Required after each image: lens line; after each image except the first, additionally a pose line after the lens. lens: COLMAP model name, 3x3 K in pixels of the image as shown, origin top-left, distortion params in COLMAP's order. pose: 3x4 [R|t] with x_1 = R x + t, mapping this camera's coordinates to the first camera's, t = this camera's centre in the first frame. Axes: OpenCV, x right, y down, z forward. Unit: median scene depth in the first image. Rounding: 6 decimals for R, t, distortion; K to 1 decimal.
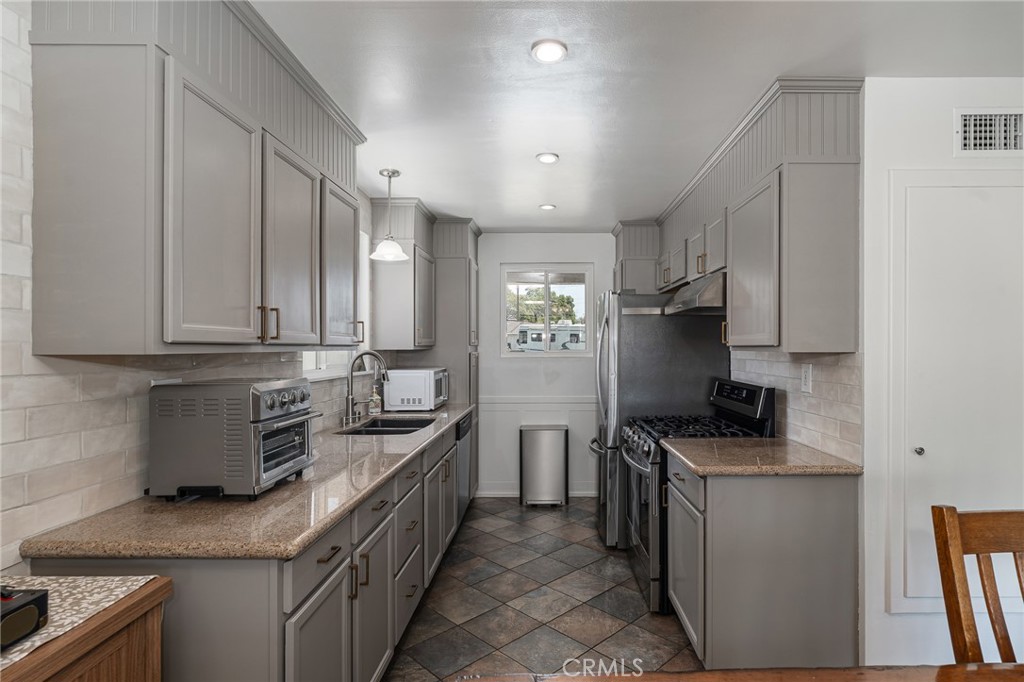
lens RADIAL K [[526.7, 0, 512.0], [0, 526.7, 341.0], [0, 0, 1]] dist [0.002159, 0.000634]
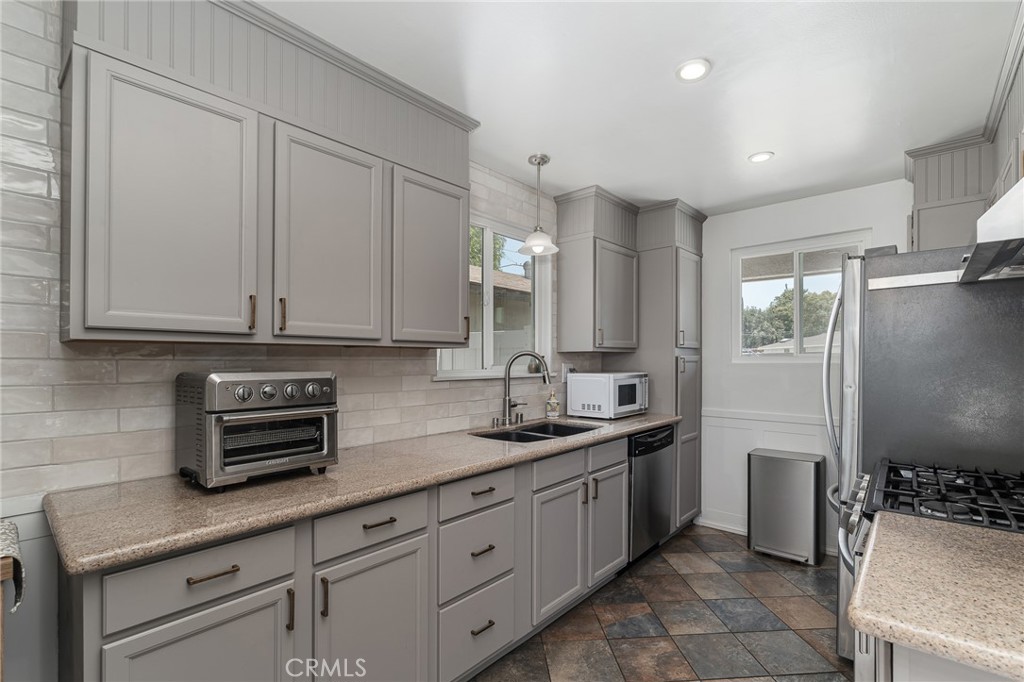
lens RADIAL K [[448.5, 0, 510.5], [0, 448.5, 354.4], [0, 0, 1]] dist [-0.001290, -0.000050]
pose [[0.777093, -0.003481, -0.629376, 0.194556], [0.004705, 0.999989, 0.000277, 0.020711], [0.629368, -0.003177, 0.777101, 0.300520]]
